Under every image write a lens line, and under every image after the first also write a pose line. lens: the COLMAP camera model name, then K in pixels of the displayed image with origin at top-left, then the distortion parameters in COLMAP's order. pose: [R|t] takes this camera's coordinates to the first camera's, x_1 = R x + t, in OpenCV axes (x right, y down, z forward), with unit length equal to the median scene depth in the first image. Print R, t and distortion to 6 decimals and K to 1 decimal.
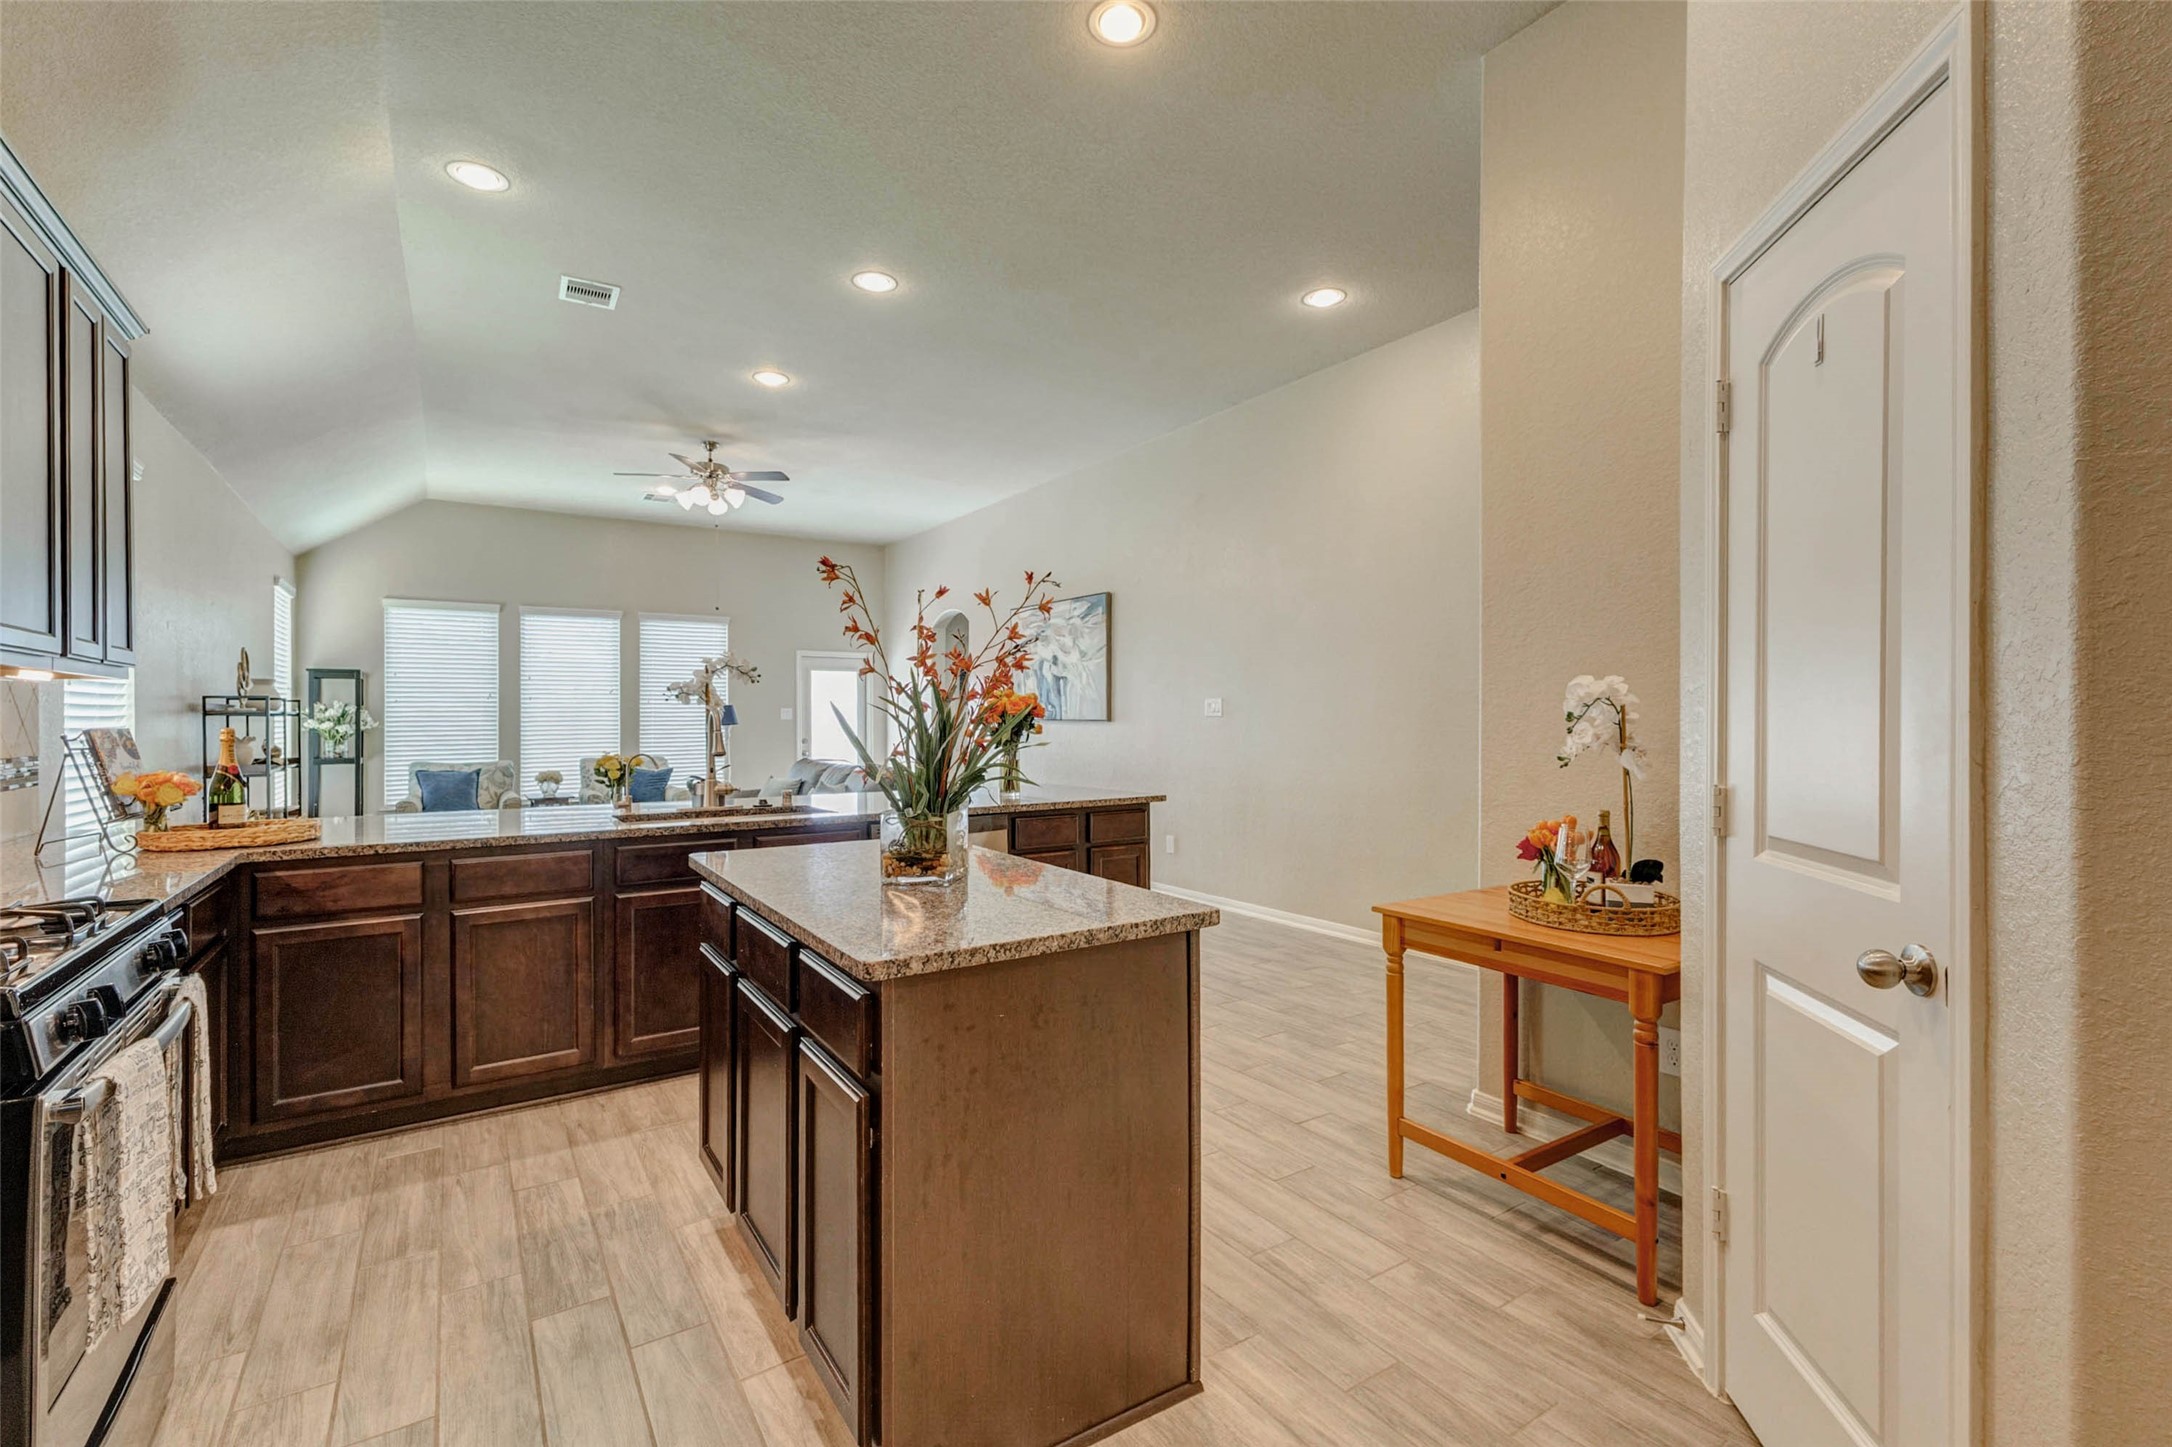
lens RADIAL K [[957.7, 0, 1087.8], [0, 957.7, 721.4], [0, 0, 1]] dist [0.022856, -0.001921]
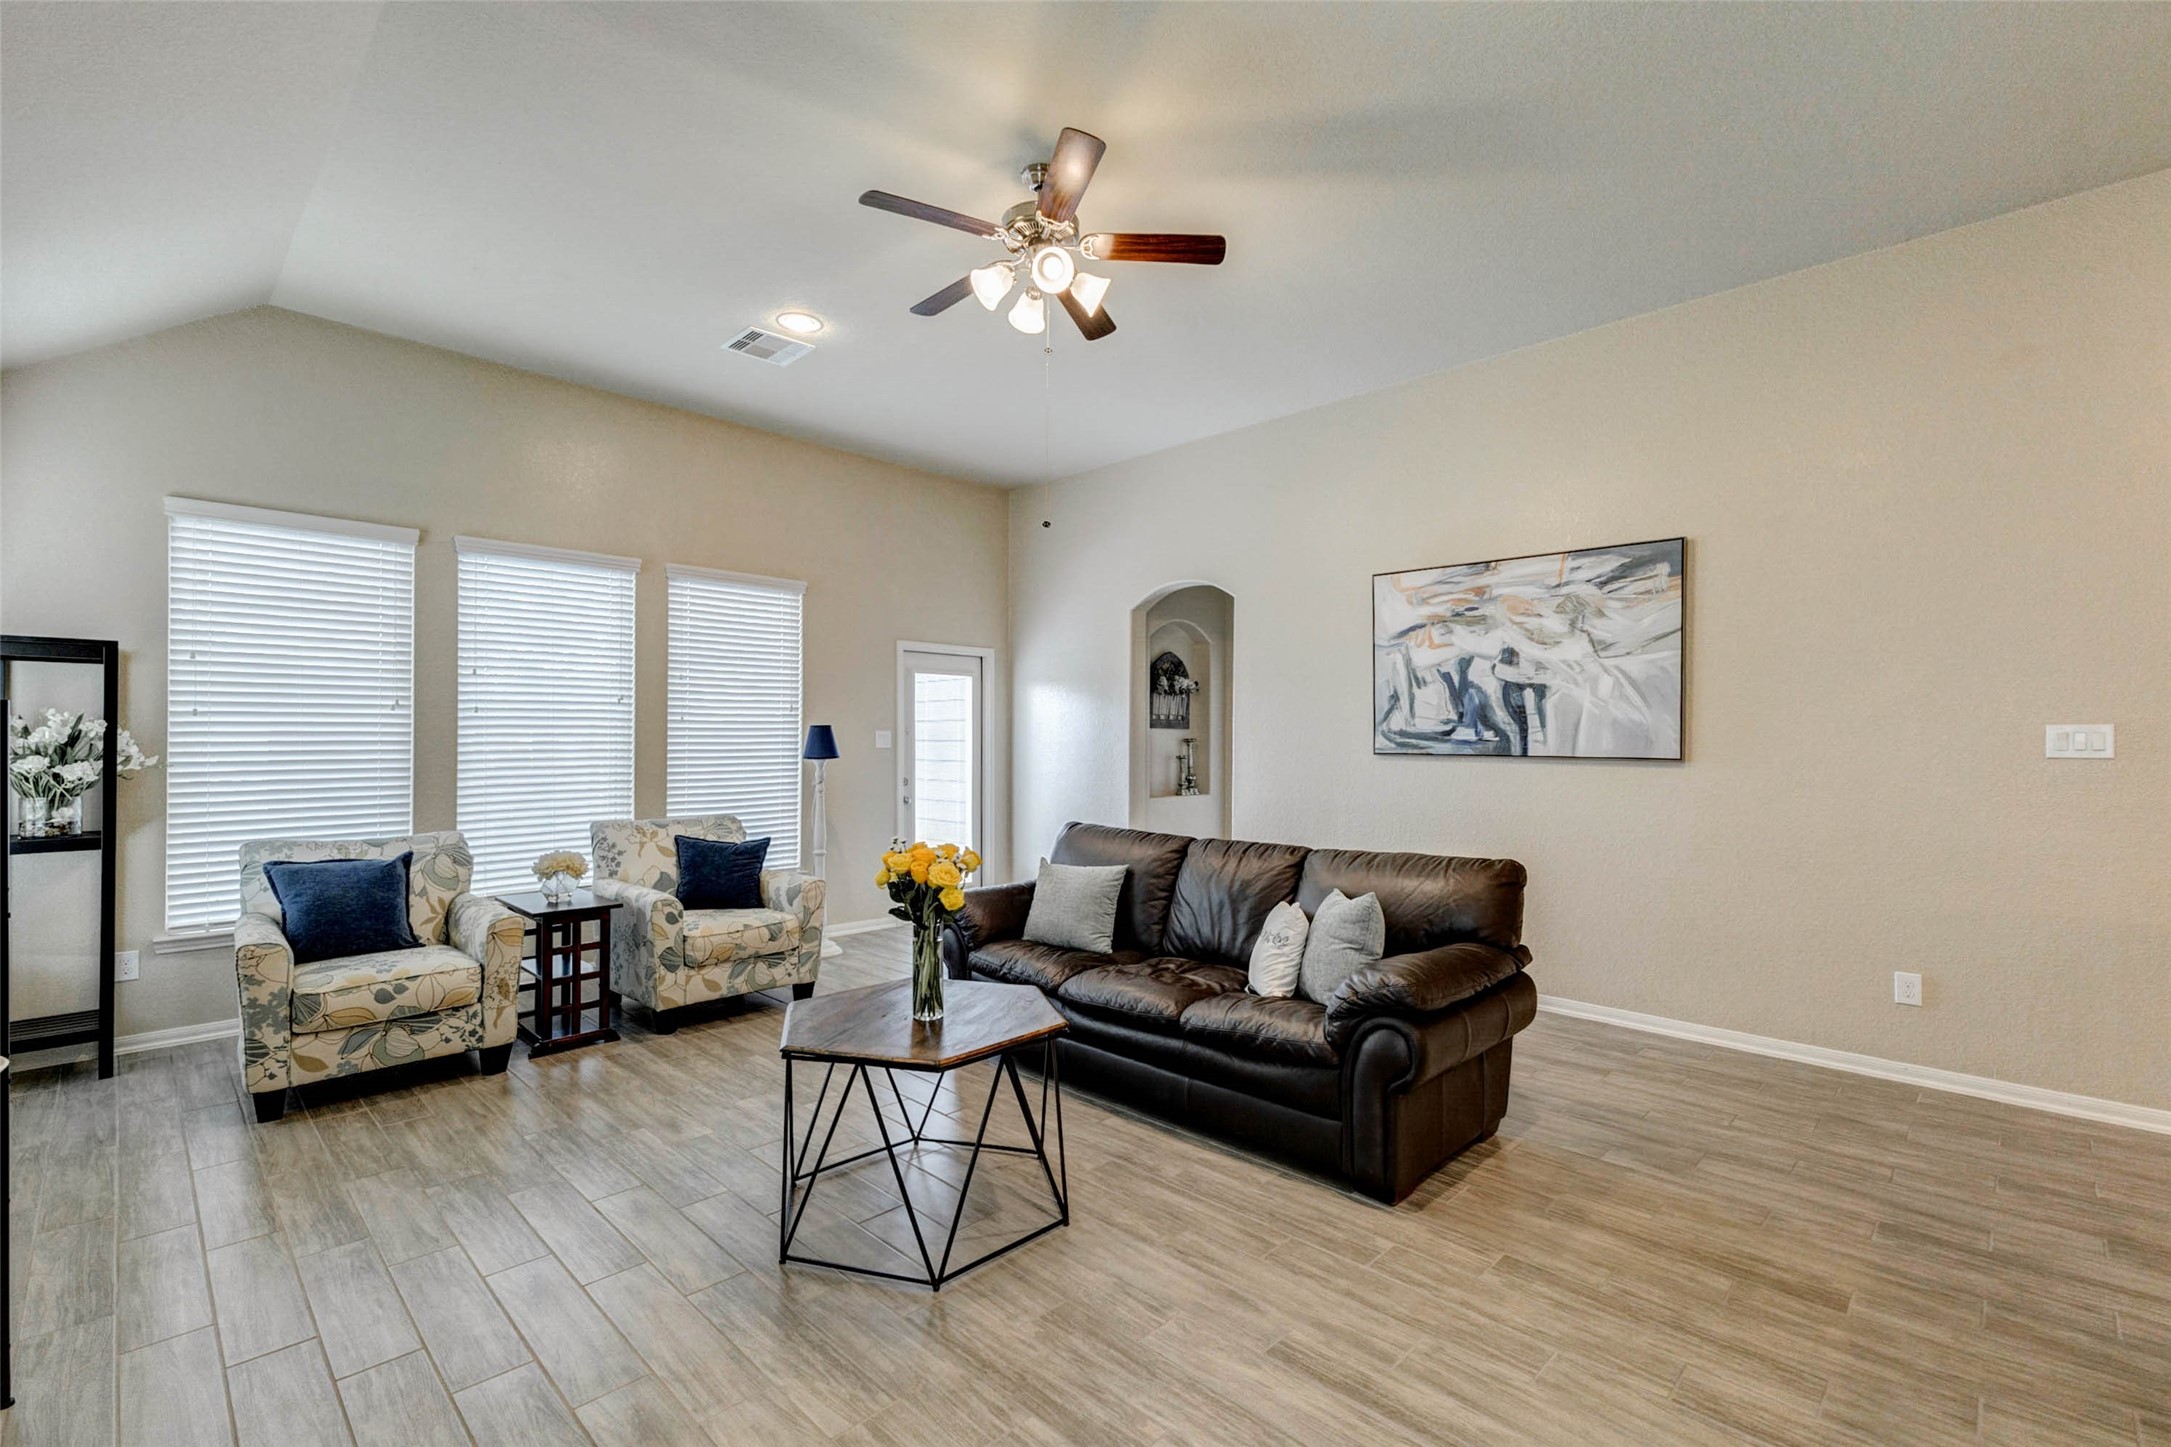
lens RADIAL K [[957.3, 0, 1093.8], [0, 957.3, 731.4], [0, 0, 1]] dist [0.022856, -0.001921]
pose [[0.976024, 0.007838, 0.217523, -0.404007], [-0.005305, 0.999911, -0.012229, -0.007952], [-0.217599, 0.010782, 0.975979, 0.453238]]
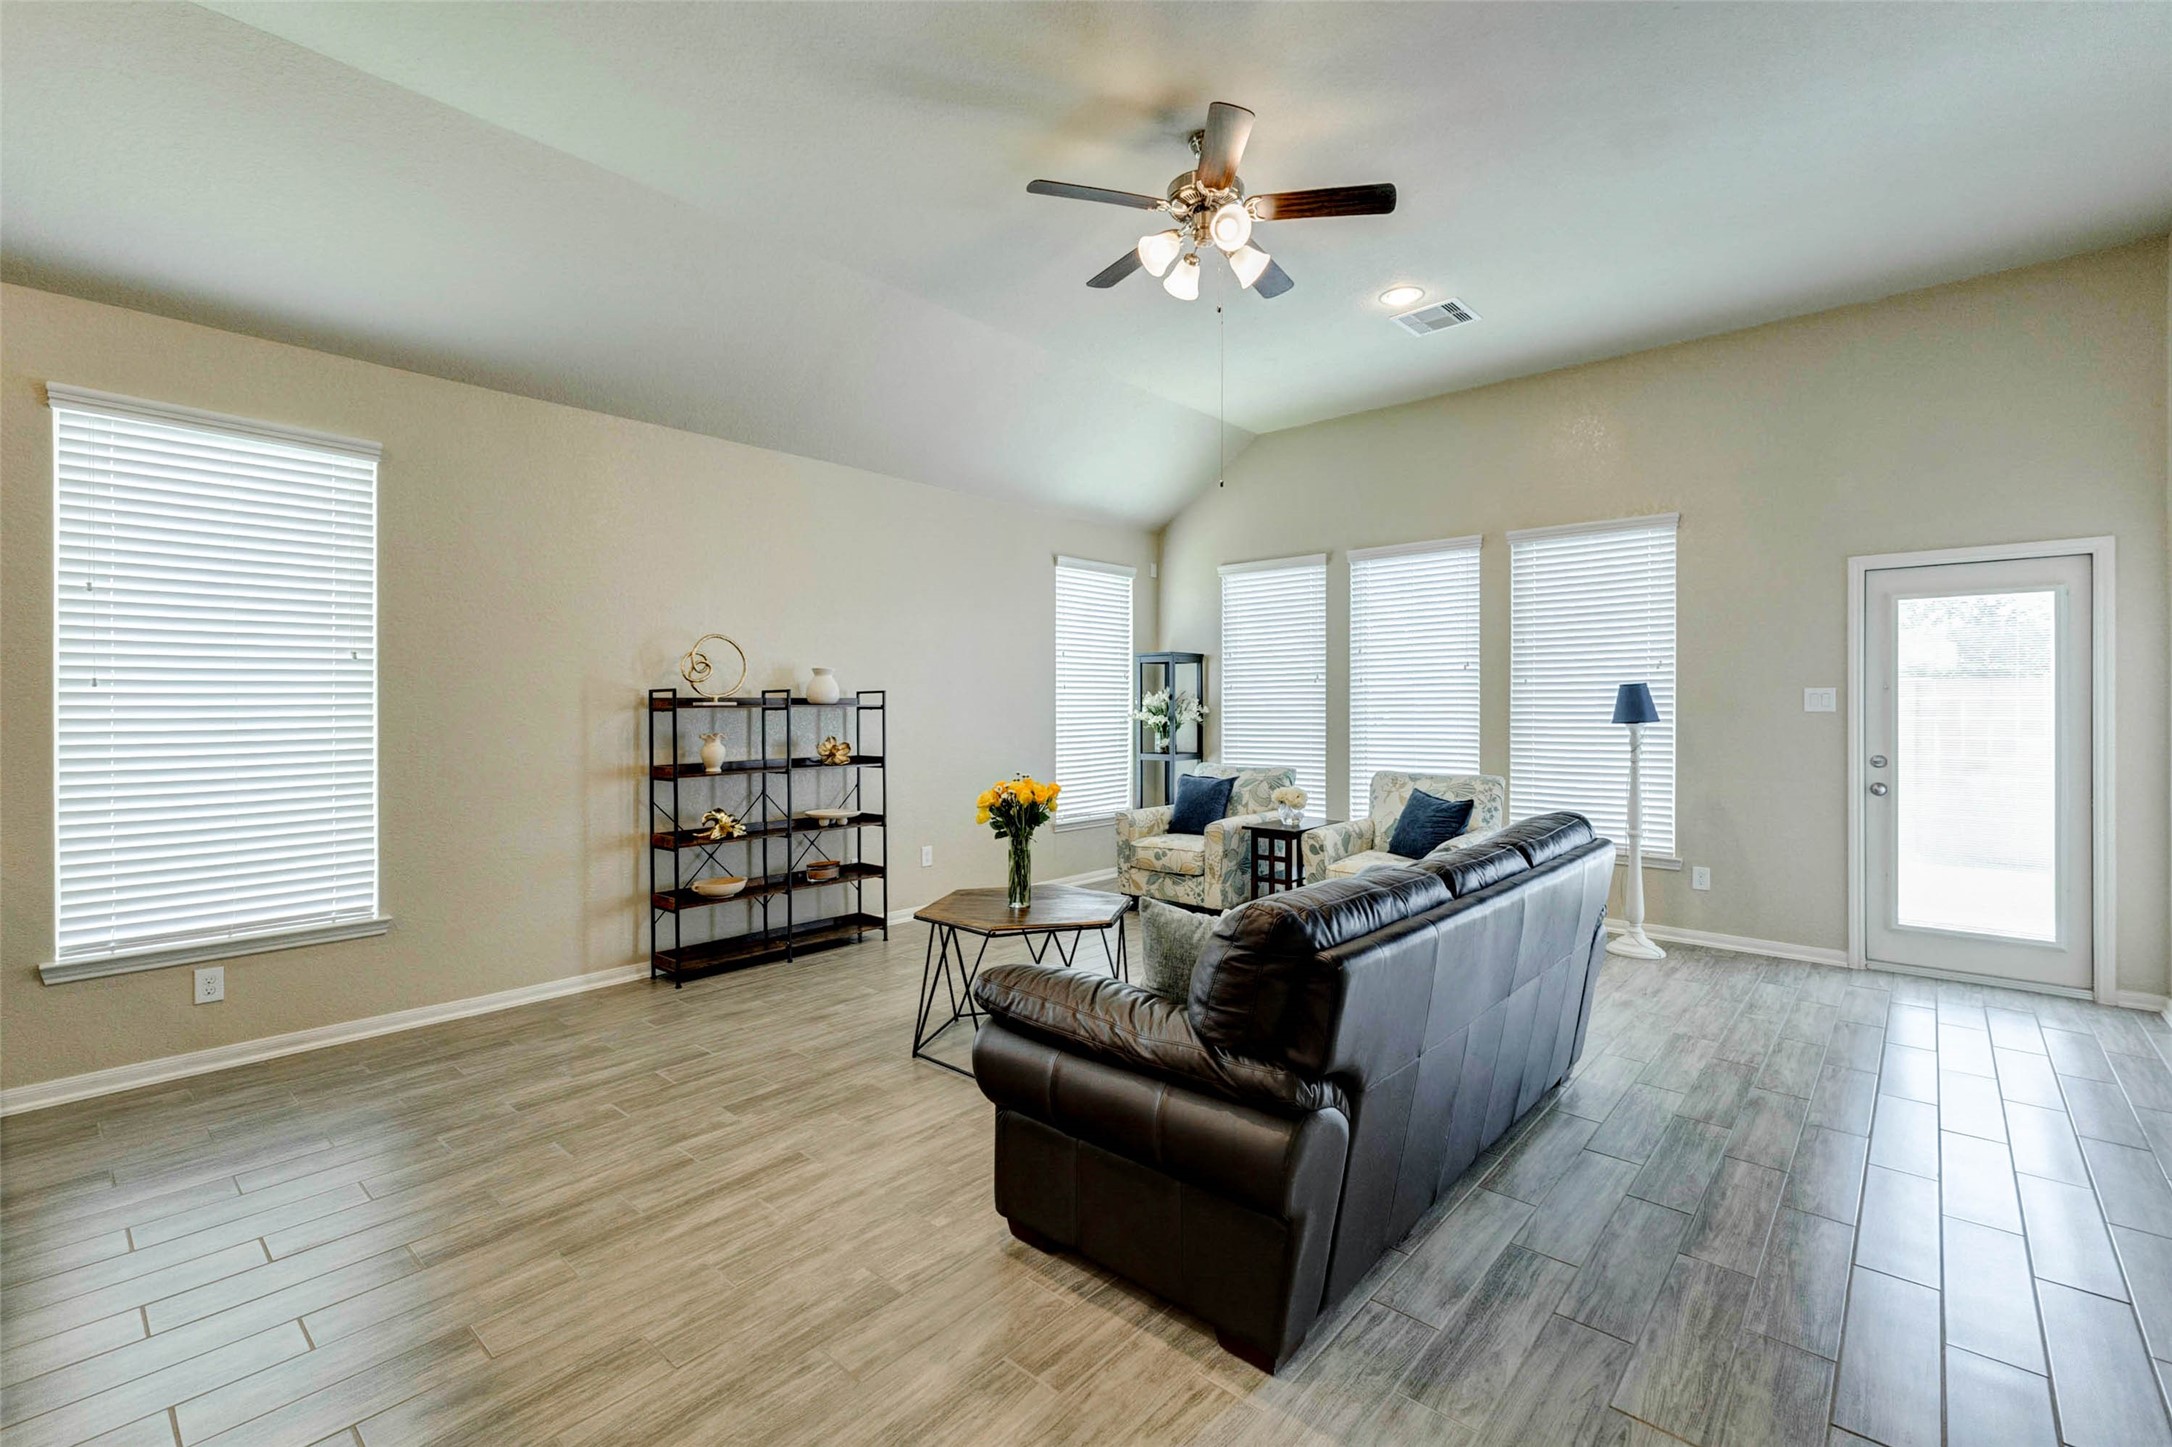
lens RADIAL K [[957.7, 0, 1073.1], [0, 957.7, 704.1], [0, 0, 1]] dist [0.022856, -0.001921]
pose [[0.249714, 0.001332, -0.968319, 0.049790], [-0.003783, 0.999993, 0.000400, -0.006727], [0.968312, 0.003563, 0.249717, 0.701199]]
